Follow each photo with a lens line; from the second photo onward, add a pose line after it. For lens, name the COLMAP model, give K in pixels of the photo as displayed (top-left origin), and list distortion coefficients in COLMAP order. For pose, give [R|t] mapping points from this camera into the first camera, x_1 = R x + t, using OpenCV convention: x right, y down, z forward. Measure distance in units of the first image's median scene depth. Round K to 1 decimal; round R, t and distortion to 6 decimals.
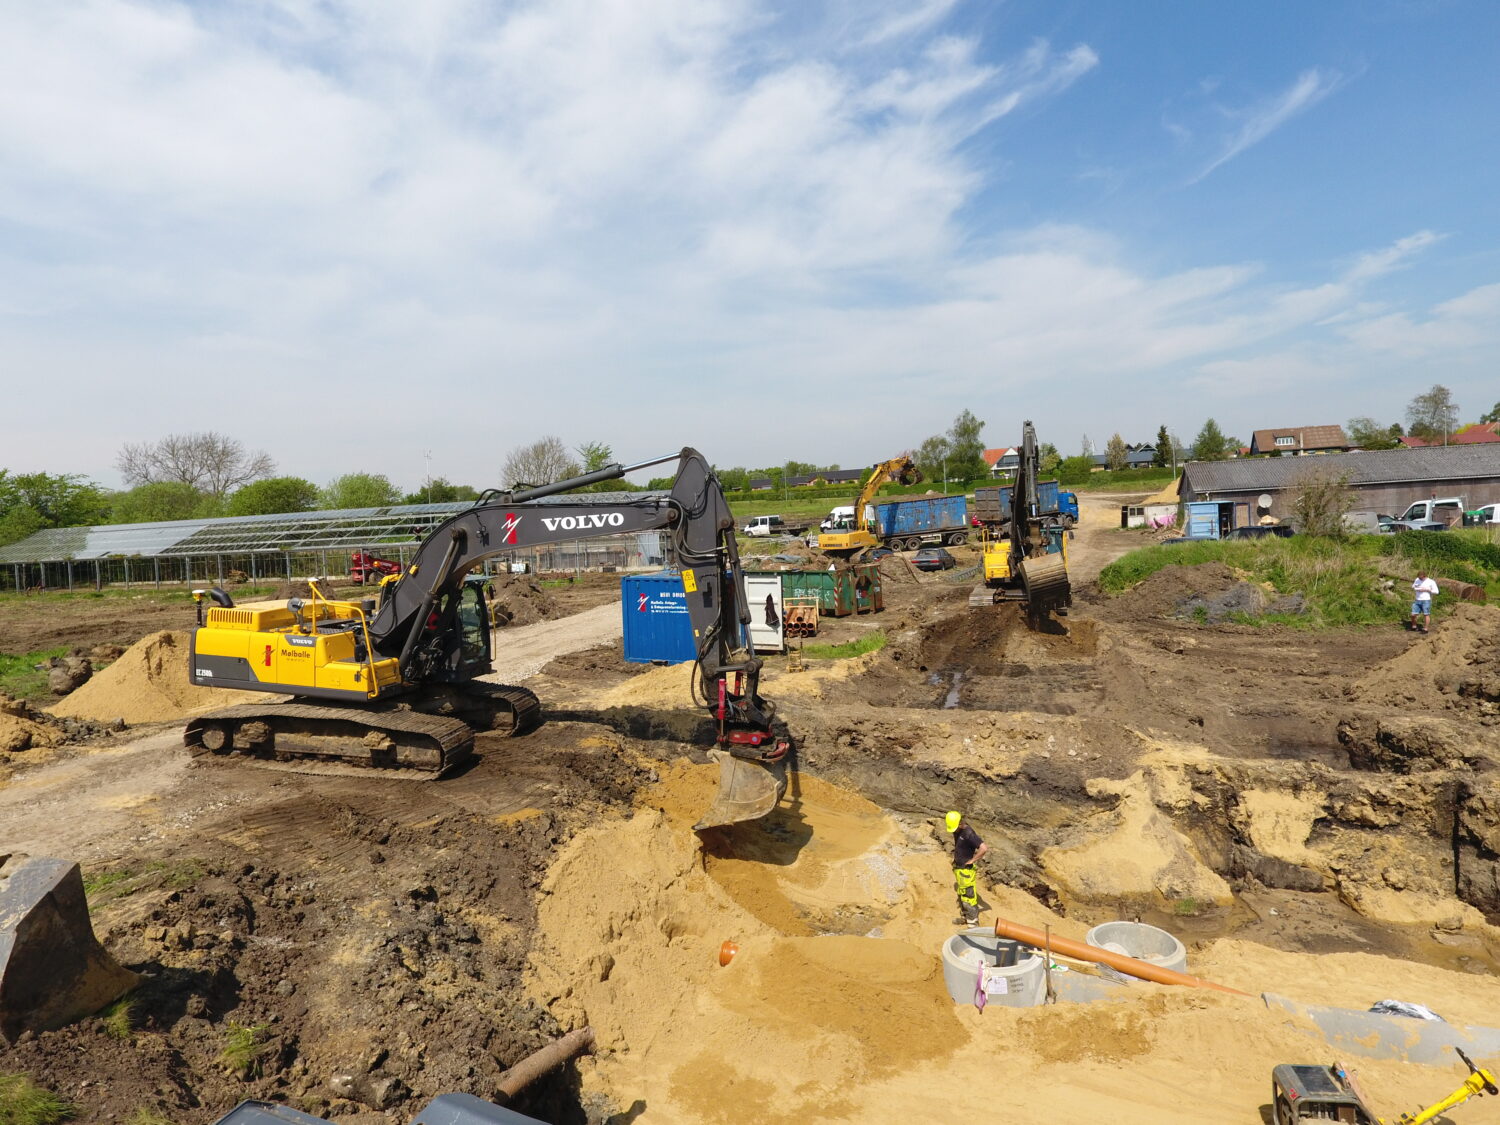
lens RADIAL K [[878.6, 0, 756.4], [0, 878.6, 536.9], [0, 0, 1]] dist [-0.000833, -0.003065]
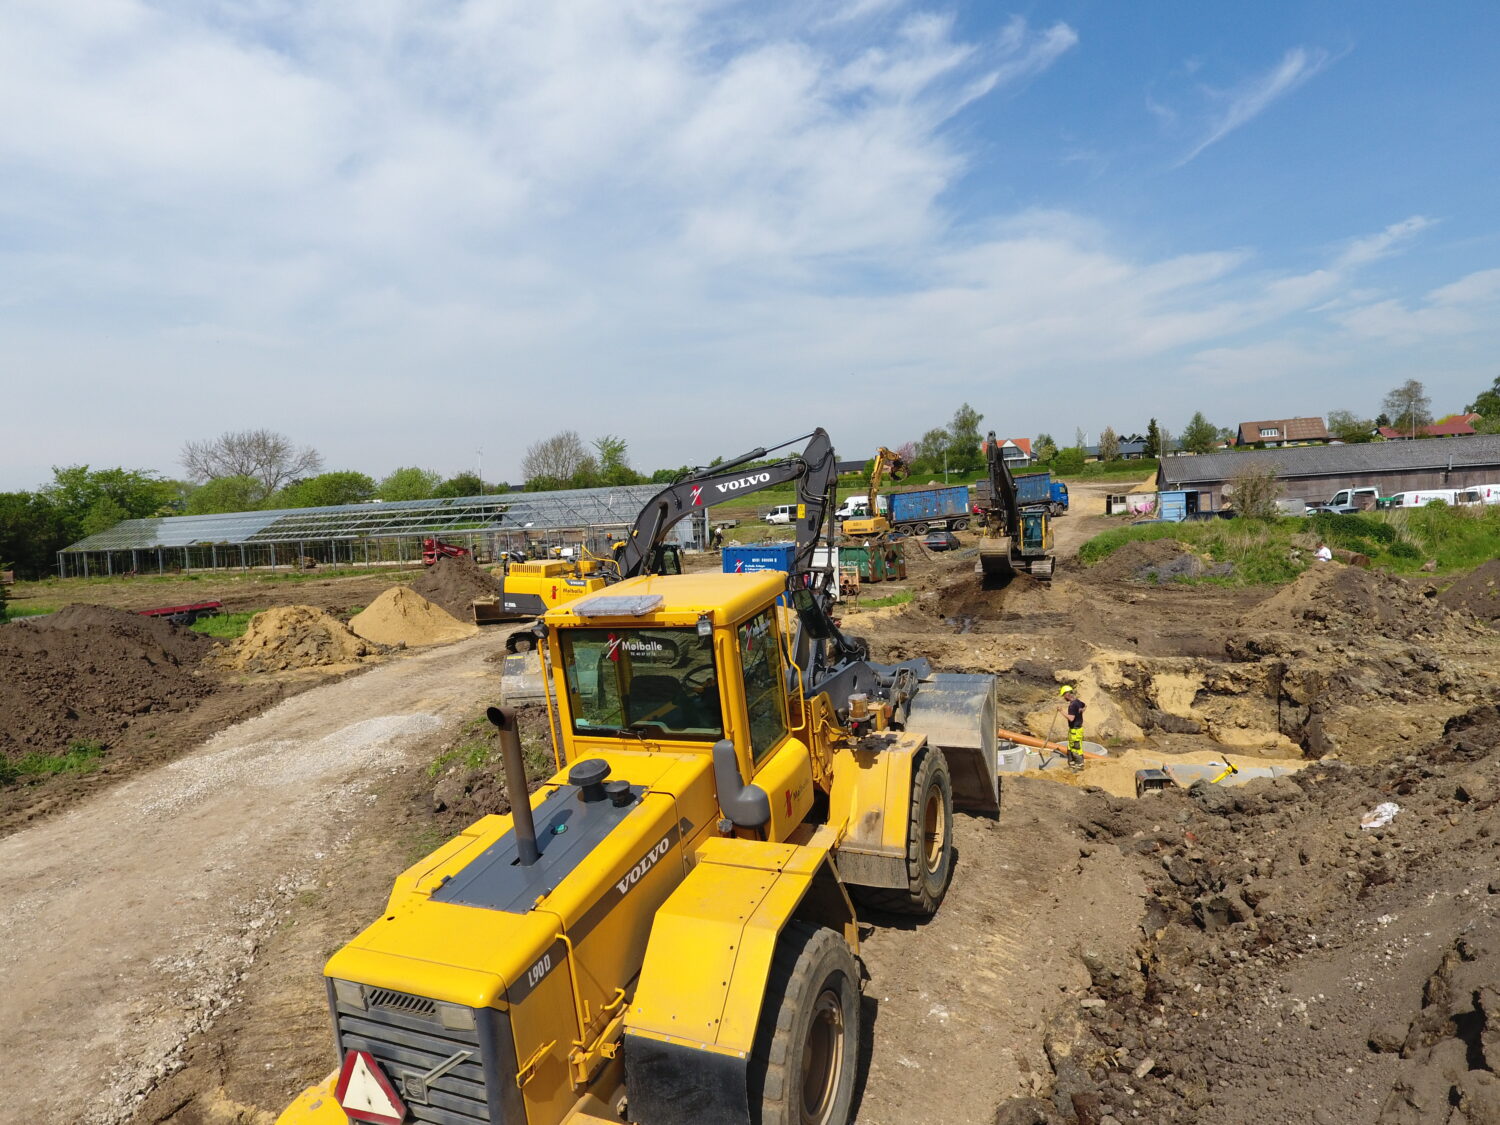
lens RADIAL K [[878.6, 0, 754.6], [0, 878.6, 533.1], [0, 0, 1]] dist [-0.000833, -0.003065]
pose [[0.999993, -0.003786, -0.000028, -0.075971], [0.003786, 0.999973, 0.006328, 0.010400], [0.000004, -0.006328, 0.999980, -0.271046]]
